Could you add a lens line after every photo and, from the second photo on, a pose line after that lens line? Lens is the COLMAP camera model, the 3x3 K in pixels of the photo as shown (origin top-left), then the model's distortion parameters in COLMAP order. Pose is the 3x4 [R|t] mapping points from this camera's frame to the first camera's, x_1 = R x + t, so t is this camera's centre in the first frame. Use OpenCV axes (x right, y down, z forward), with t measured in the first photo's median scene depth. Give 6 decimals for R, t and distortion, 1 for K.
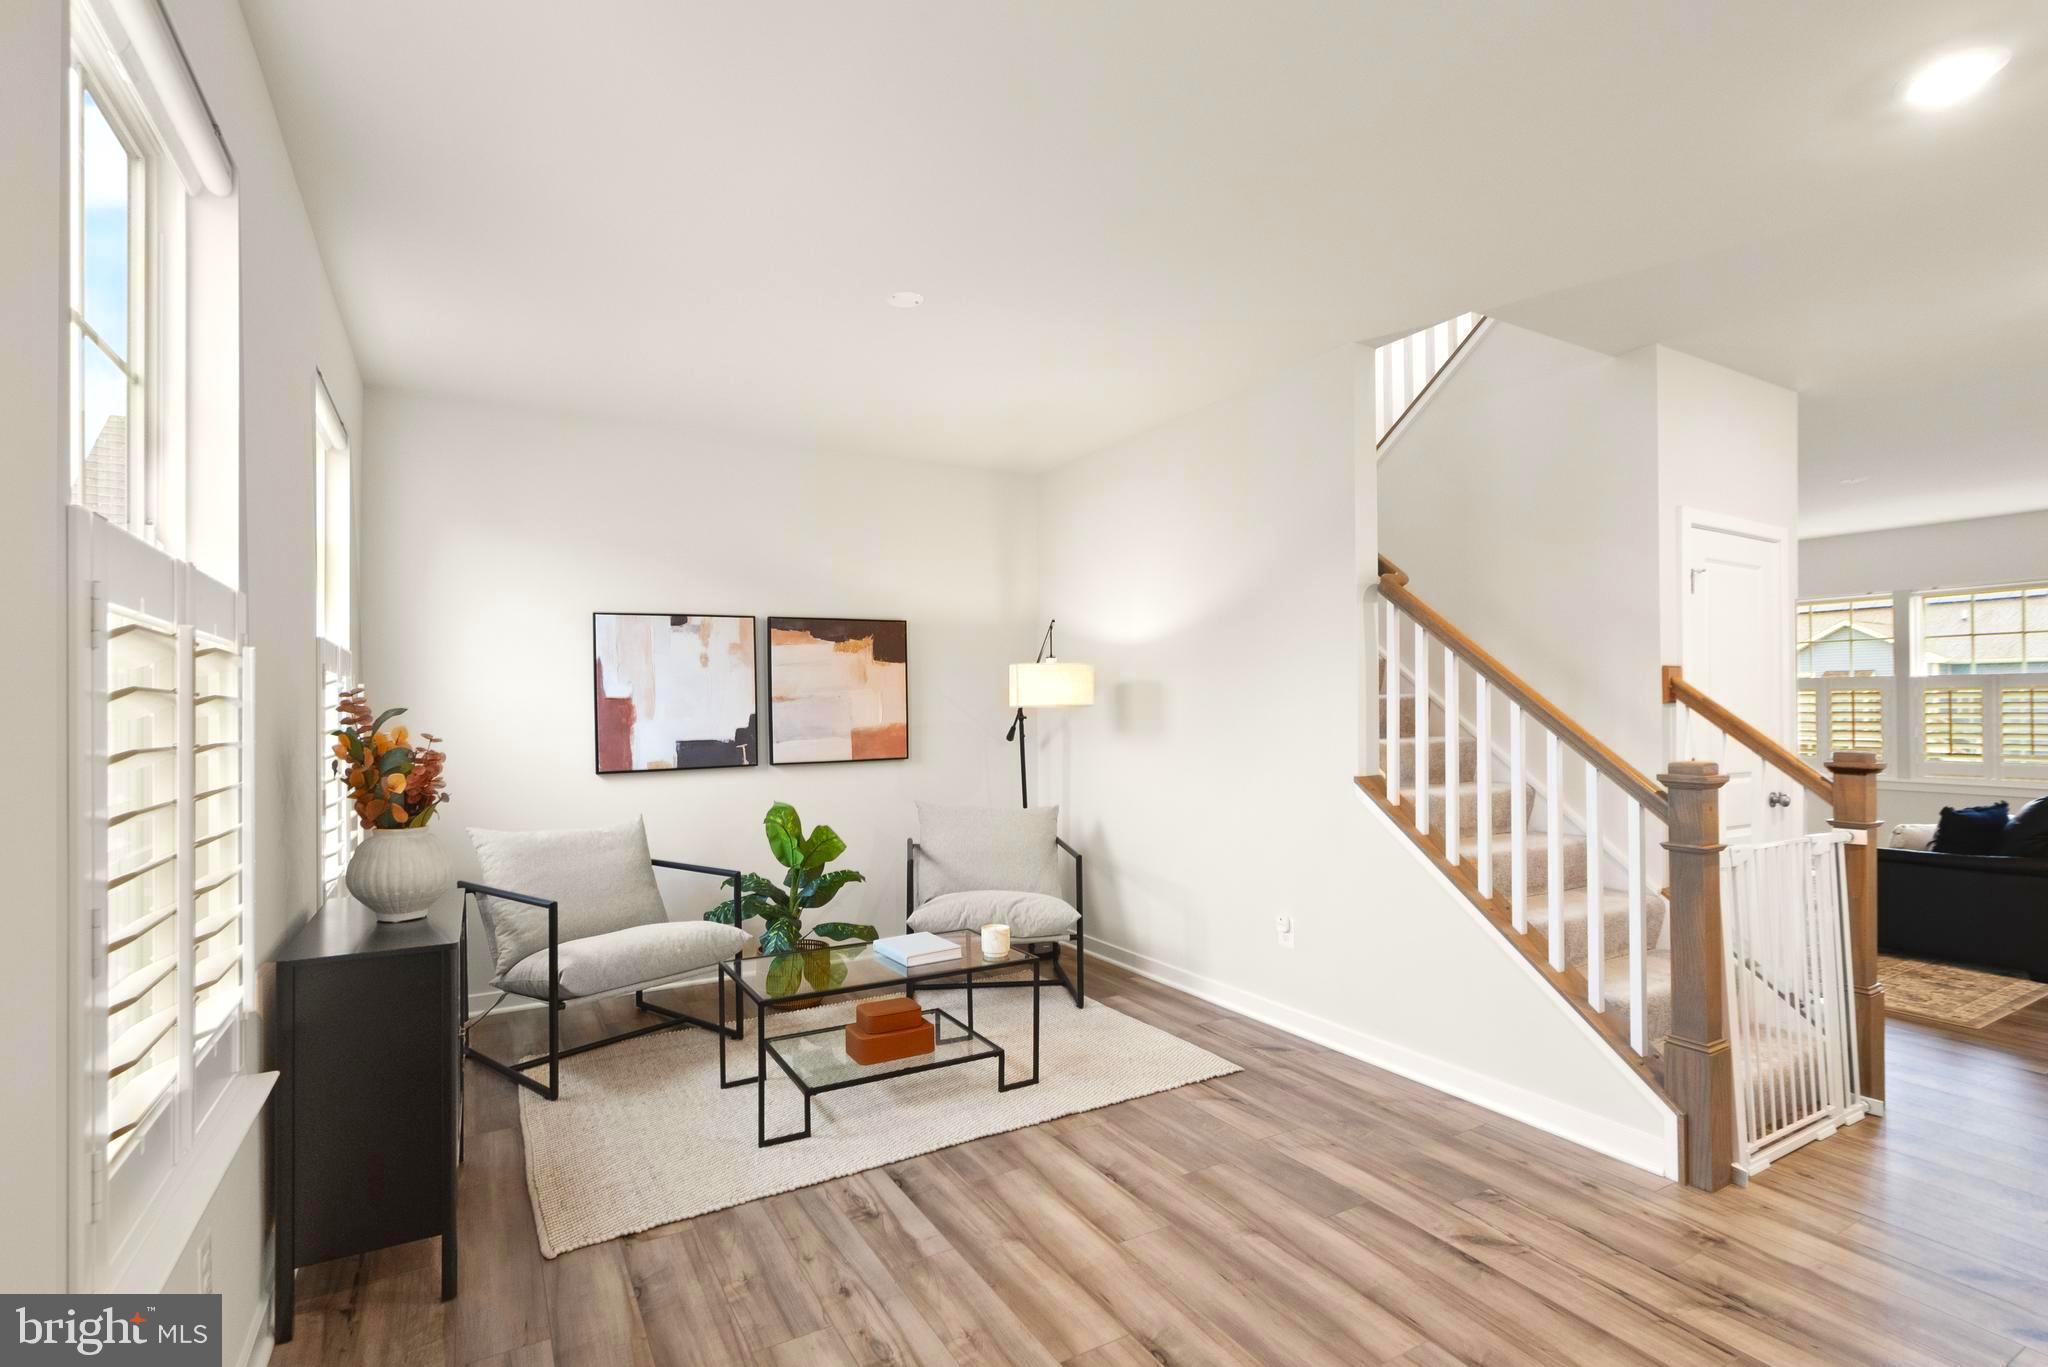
lens RADIAL K [[965.8, 0, 1008.0], [0, 965.8, 678.8], [0, 0, 1]] dist [0.005182, 0.000543]
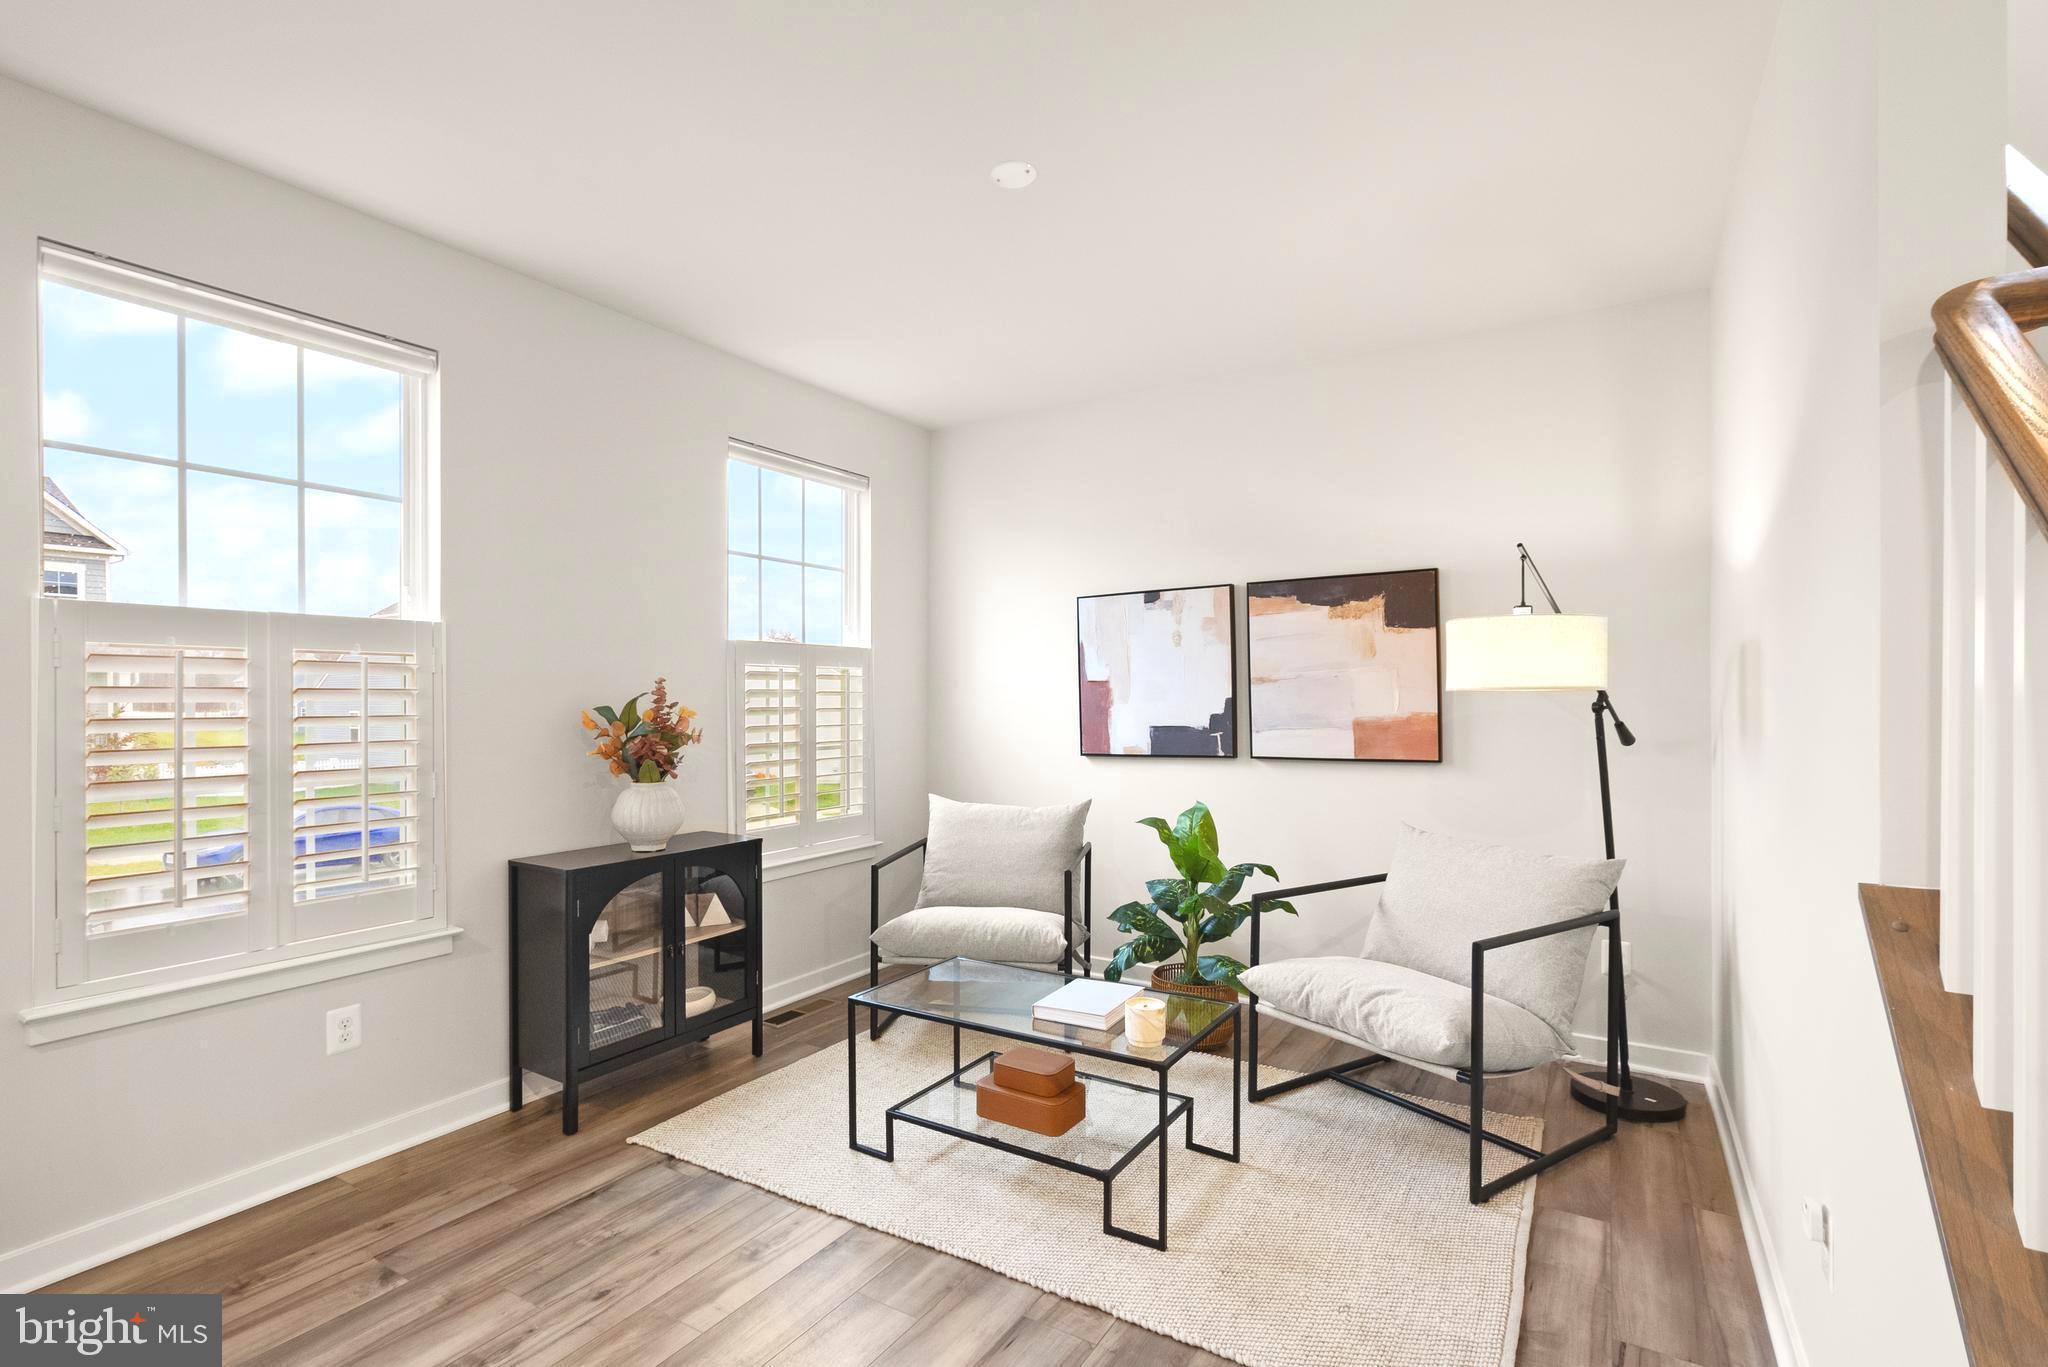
lens RADIAL K [[961.4, 0, 998.9], [0, 961.4, 687.2], [0, 0, 1]] dist [0.003099, 0.000312]
pose [[0.468698, -0.001615, -0.883357, 0.621434], [0.028347, 0.999511, 0.013214, 0.015297], [0.882903, -0.031234, 0.468515, 0.652123]]
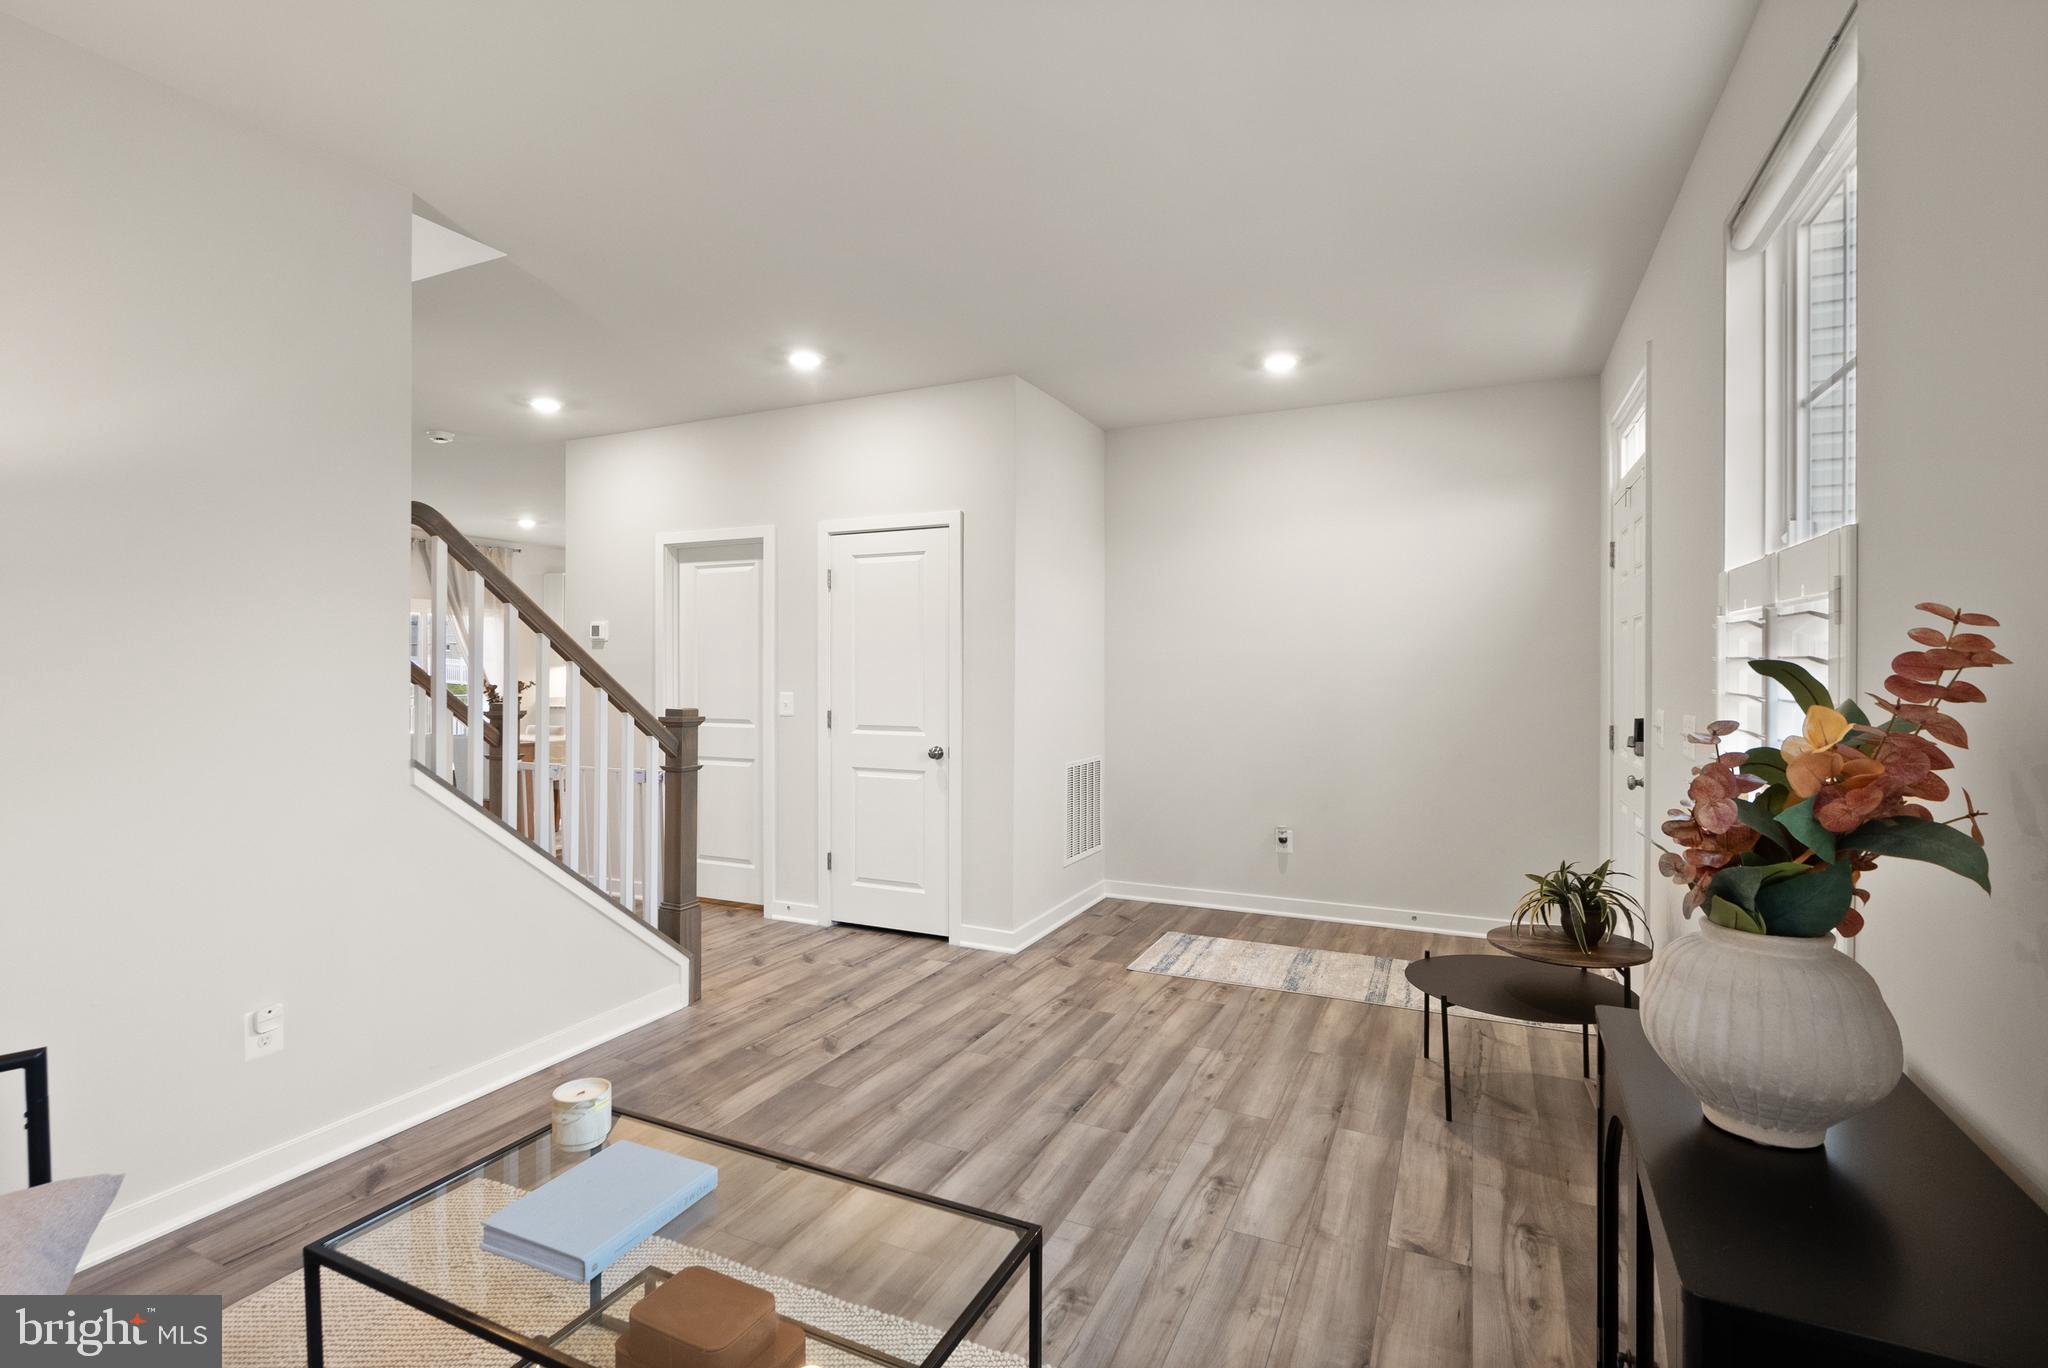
lens RADIAL K [[965.8, 0, 1008.0], [0, 965.8, 679.3], [0, 0, 1]] dist [0.005182, 0.000543]
pose [[-0.572452, -0.005697, 0.819918, -0.632867], [-0.024427, 0.999650, -0.010109, 0.039112], [-0.819574, -0.025815, -0.572392, 1.244316]]
